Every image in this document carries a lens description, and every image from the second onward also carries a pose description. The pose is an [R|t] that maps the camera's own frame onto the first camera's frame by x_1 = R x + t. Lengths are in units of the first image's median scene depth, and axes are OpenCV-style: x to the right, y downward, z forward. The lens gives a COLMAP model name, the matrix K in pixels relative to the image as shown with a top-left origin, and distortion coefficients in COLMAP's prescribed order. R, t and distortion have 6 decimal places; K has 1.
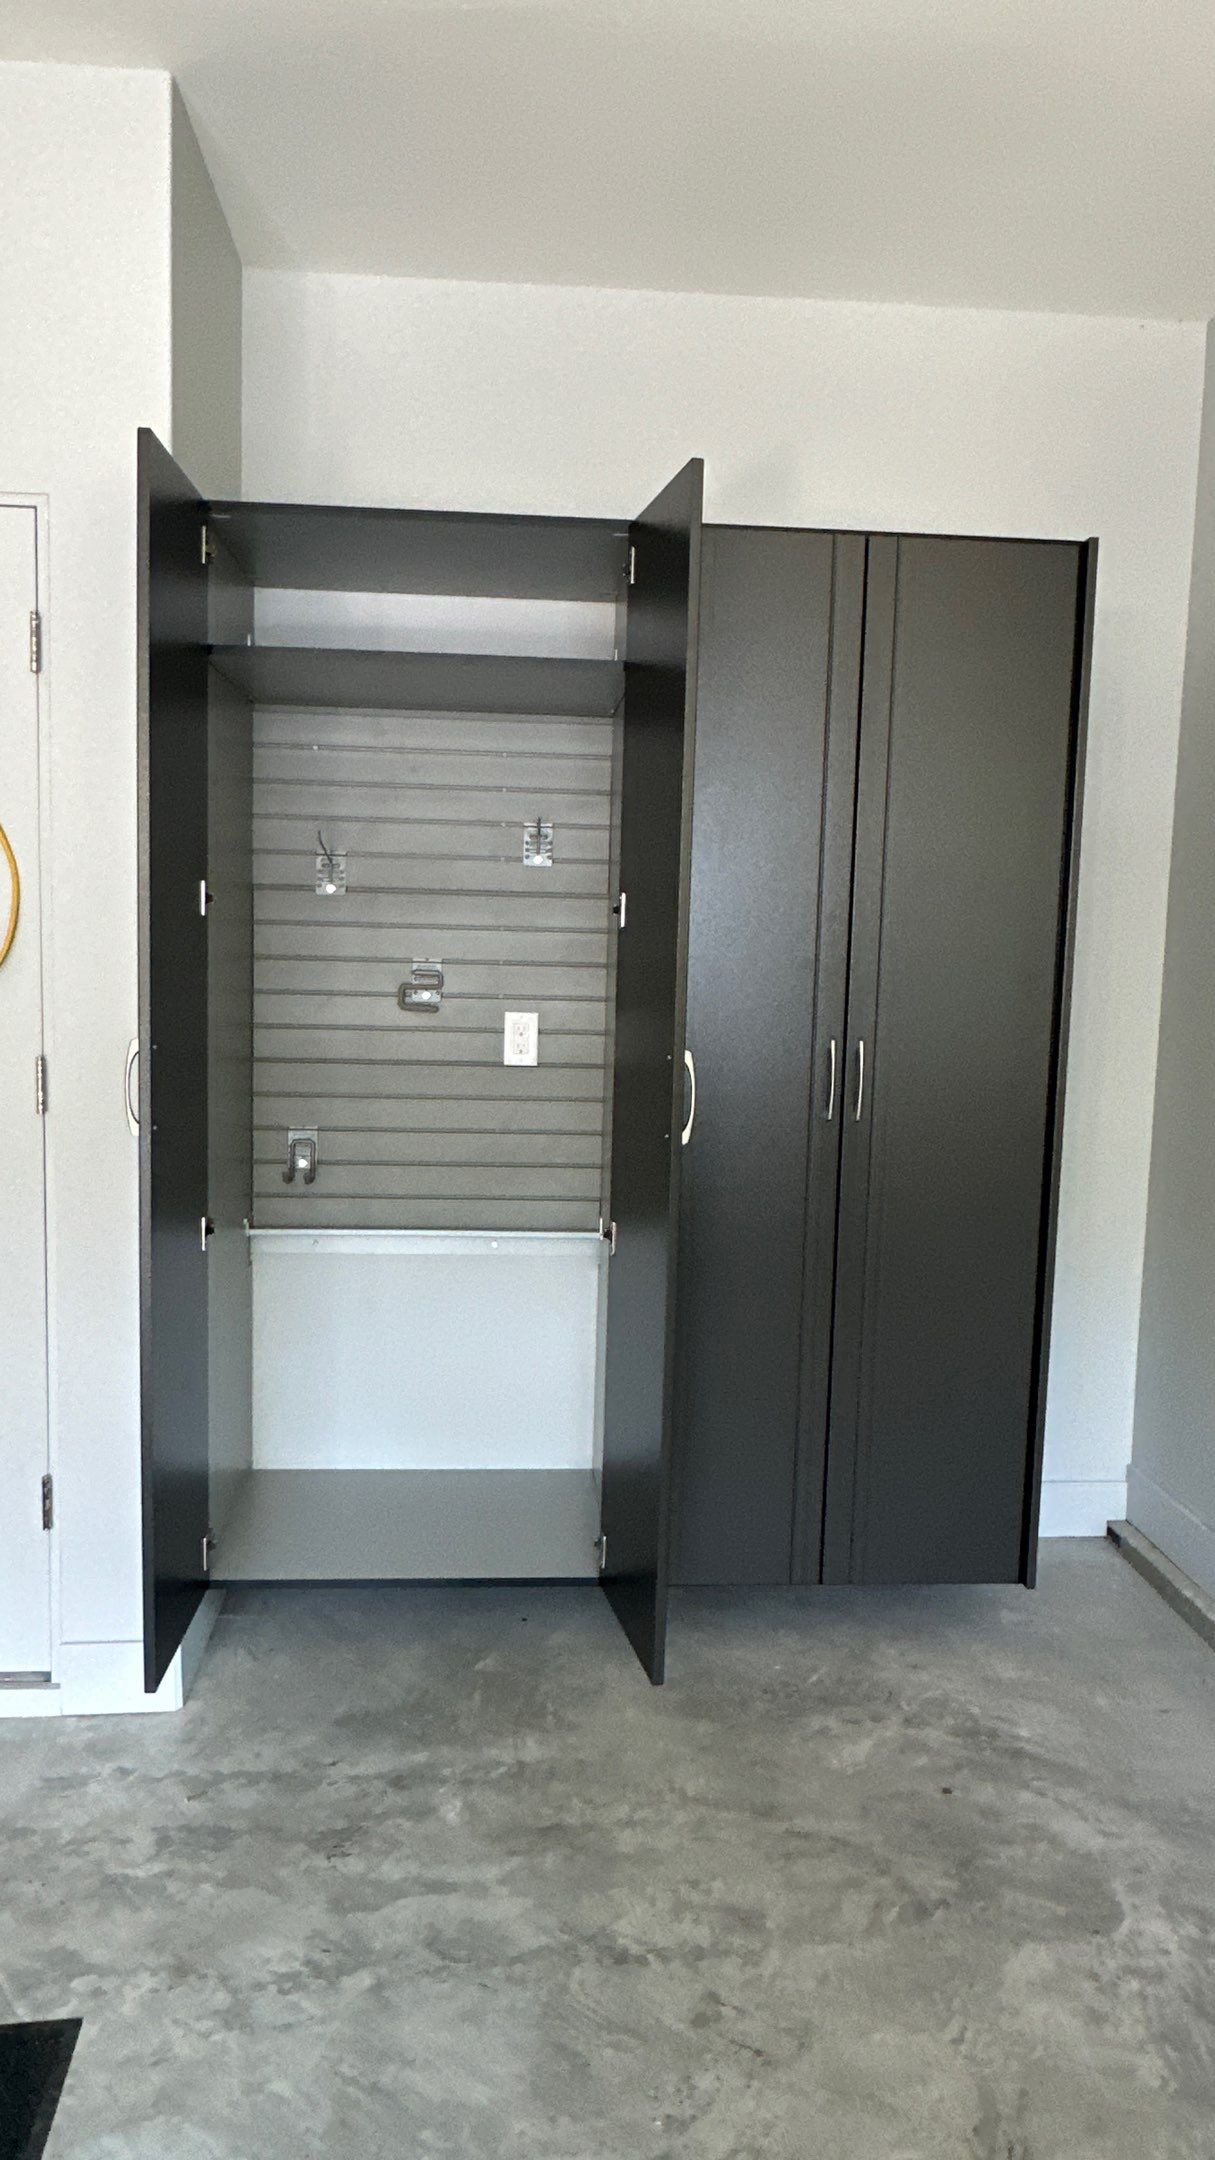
lens RADIAL K [[1437.0, 0, 604.9], [0, 1437.0, 1081.7], [0, 0, 1]] dist [-0.008012, 0.005540]
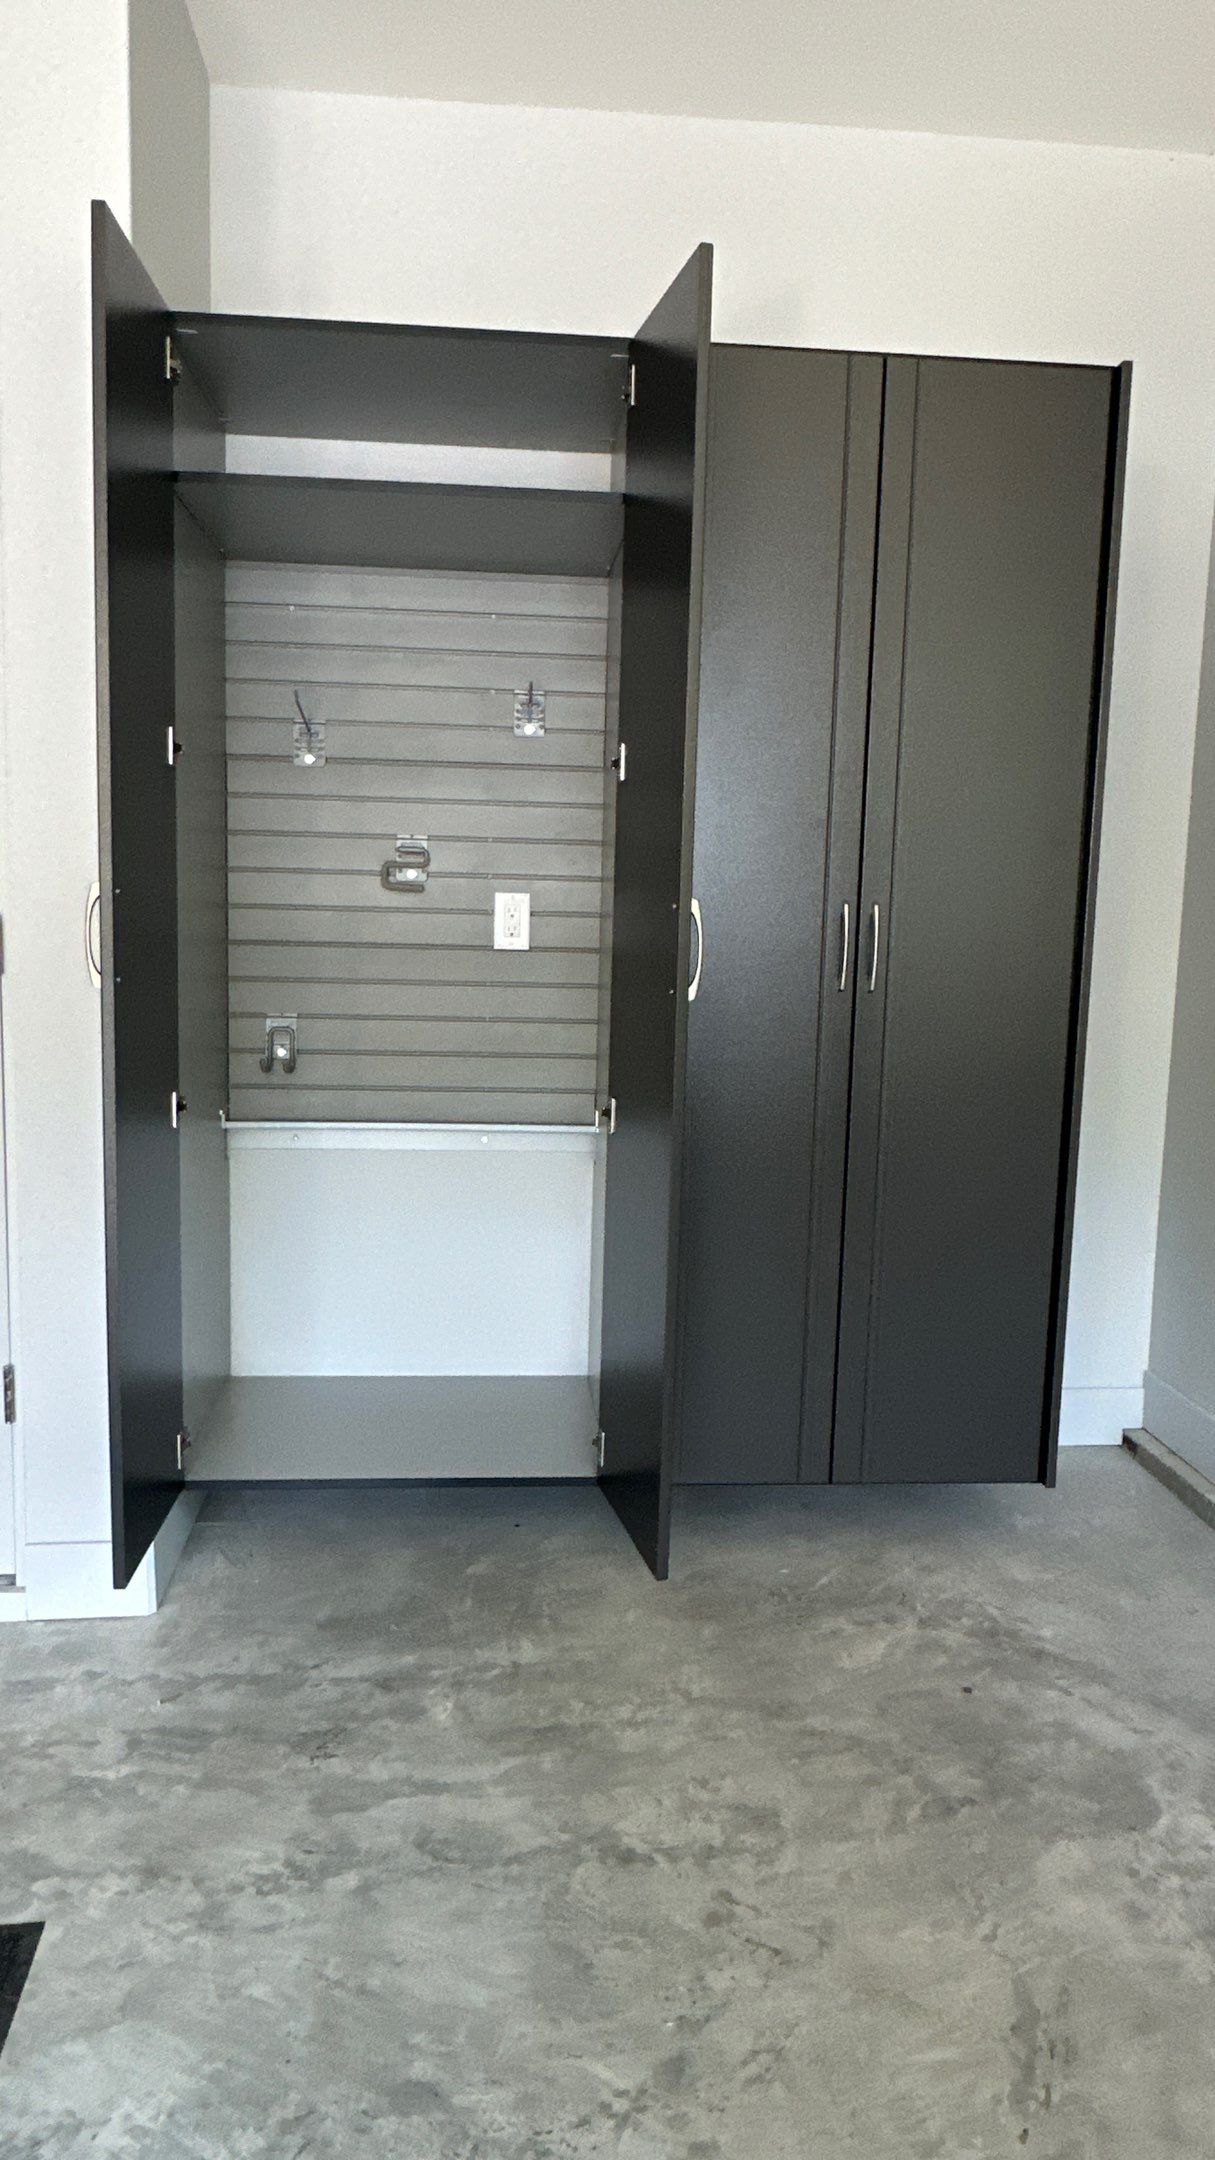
lens RADIAL K [[1437.0, 0, 604.1], [0, 1437.0, 1081.4], [0, 0, 1]] dist [-0.008012, 0.005540]
pose [[0.999947, -0.001637, 0.010164, -0.009968], [0.001405, 0.999740, 0.022775, 0.072966], [-0.010199, -0.022759, 0.999689, 0.068099]]
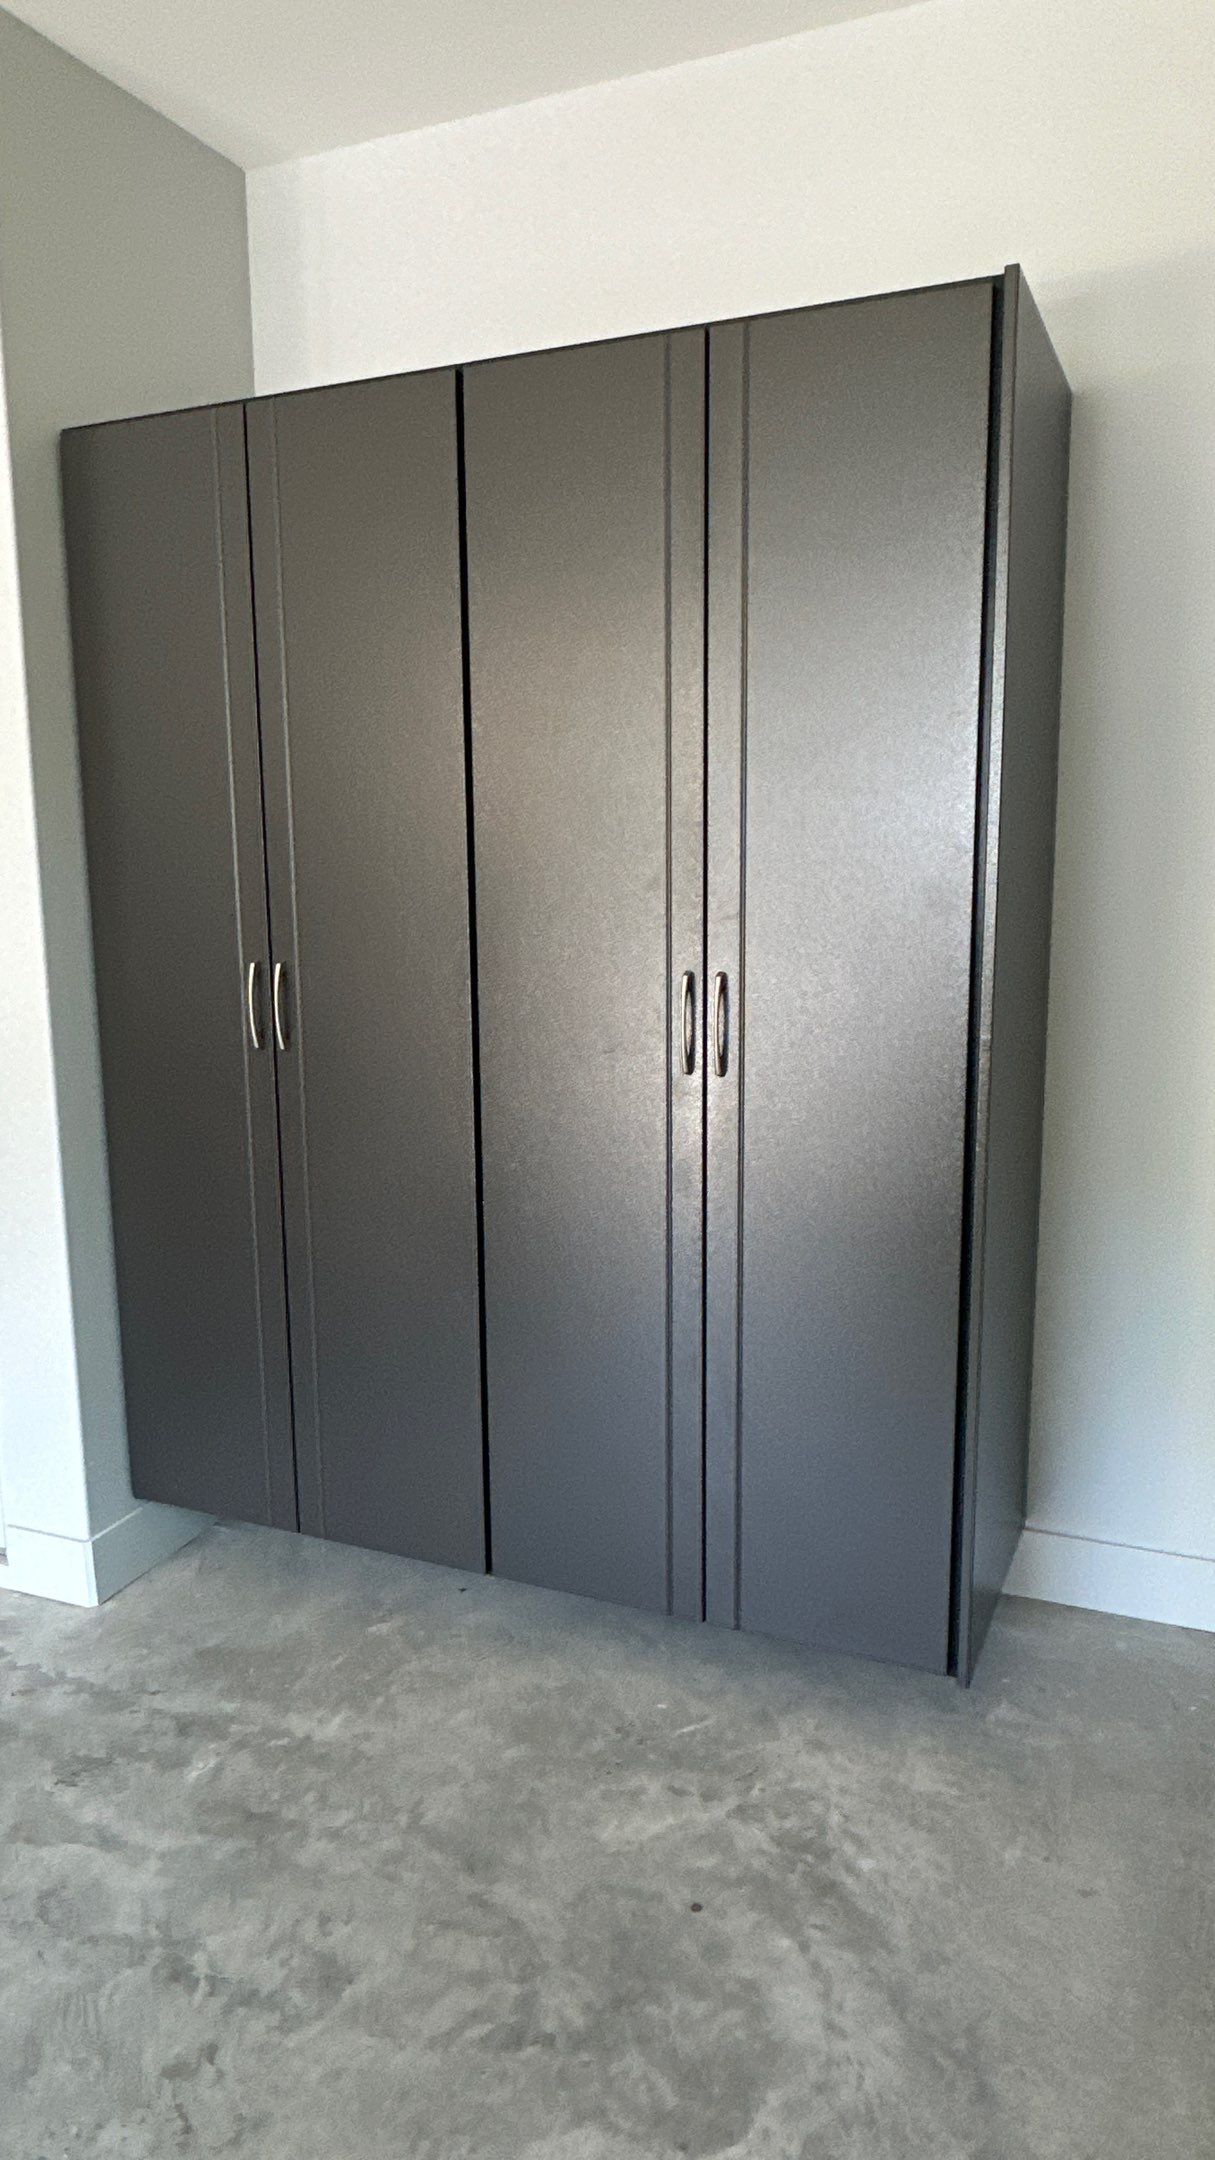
lens RADIAL K [[1437.0, 0, 612.6], [0, 1437.0, 1080.0], [0, 0, 1]] dist [-0.008012, 0.005540]
pose [[0.883422, 0.040485, -0.466825, 0.564736], [-0.013069, 0.998002, 0.061819, -0.021467], [0.468395, -0.048511, 0.882186, 0.290413]]
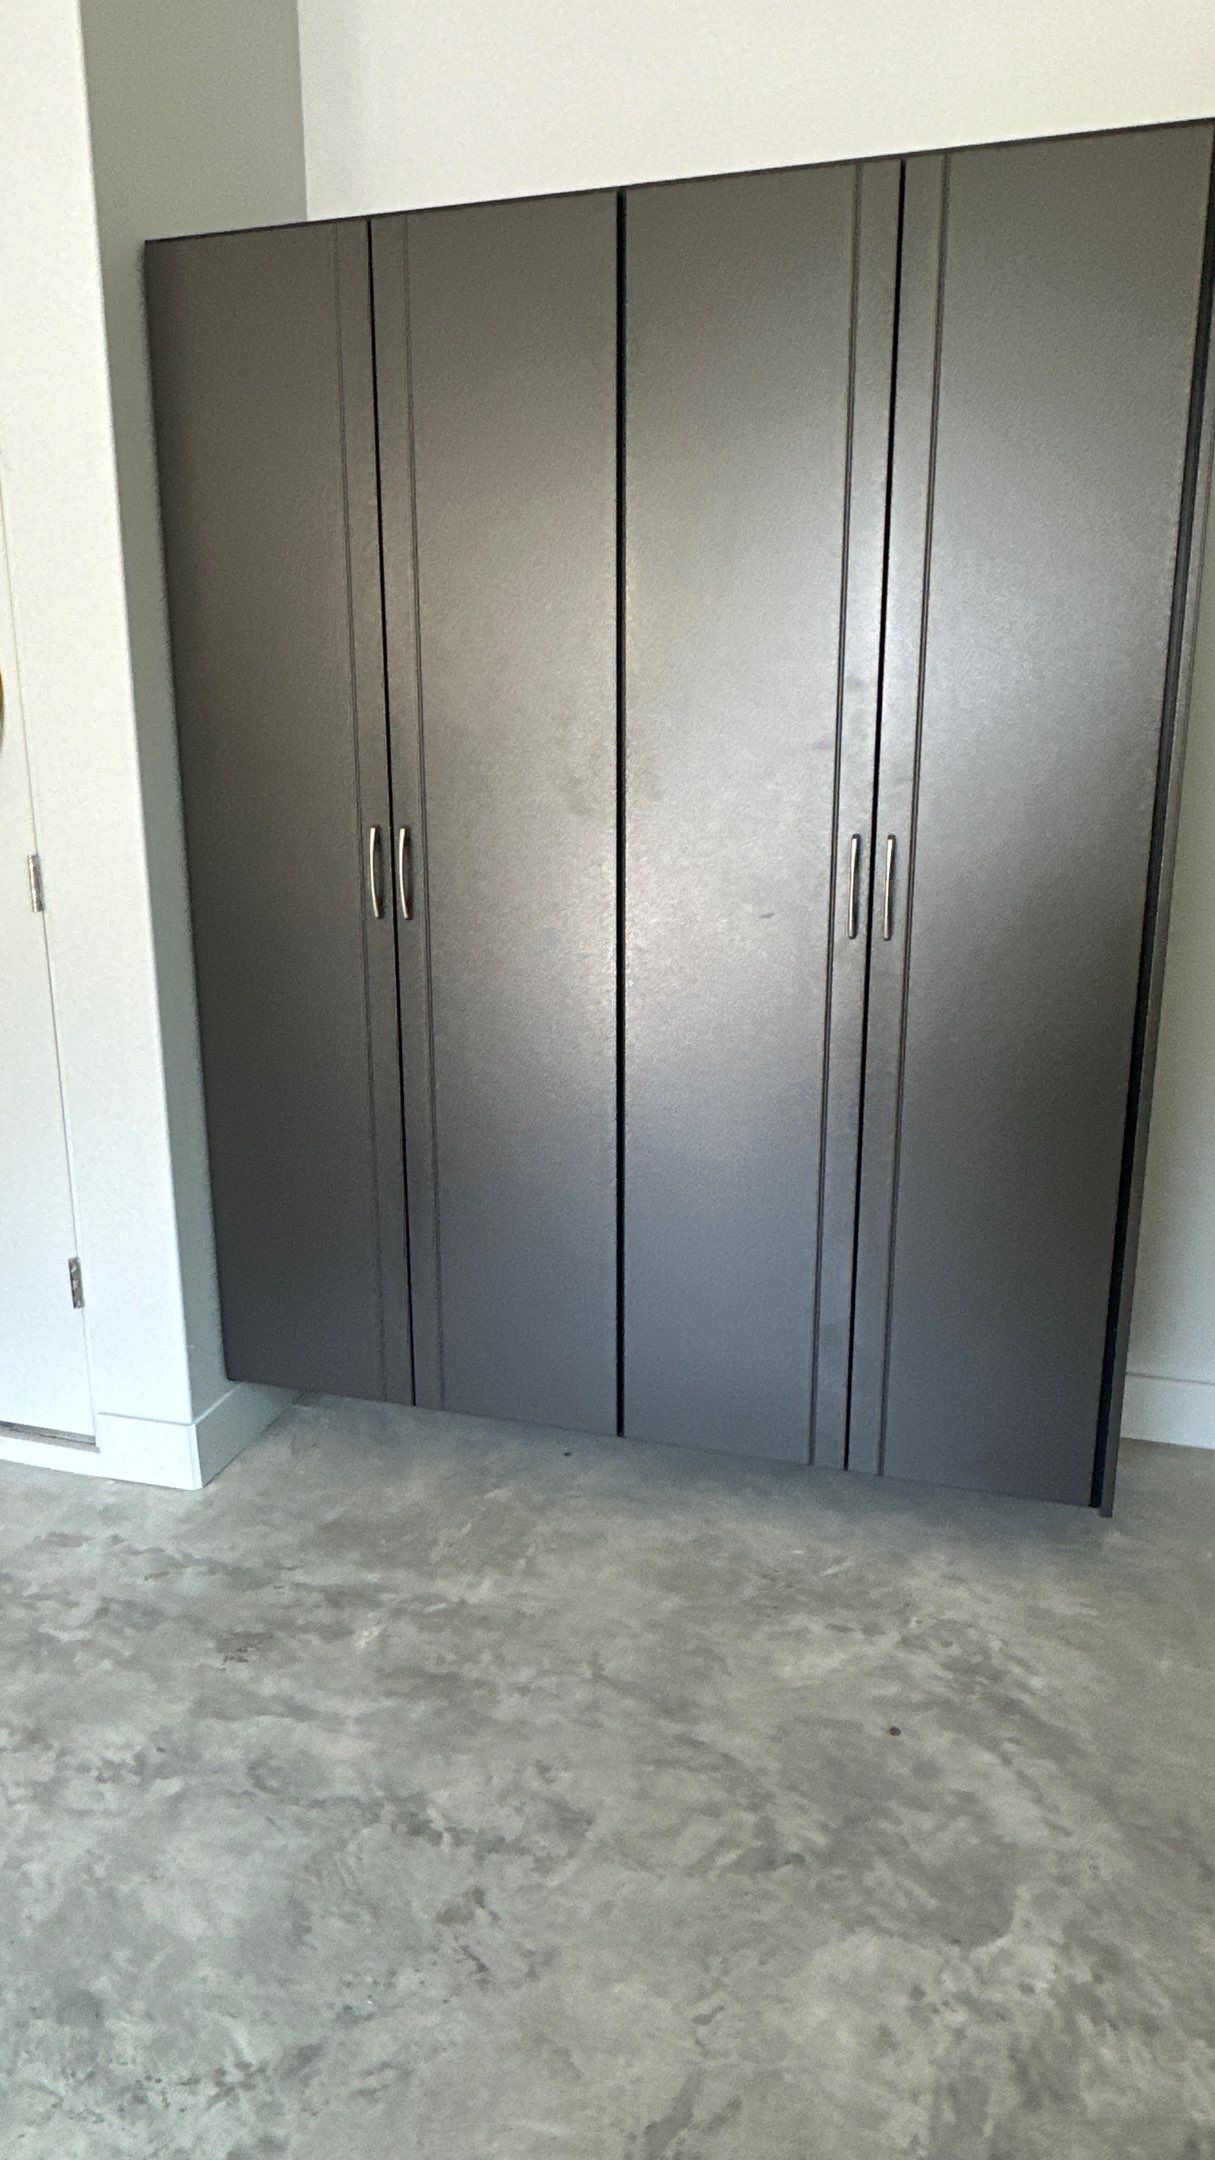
lens RADIAL K [[1437.0, 0, 608.7], [0, 1437.0, 1080.0], [0, 0, 1]] dist [-0.008012, 0.005540]
pose [[0.930391, 0.062107, -0.361269, 0.371132], [-0.009982, 0.989470, 0.144395, -0.011094], [0.366432, -0.130737, 0.921214, 0.204559]]
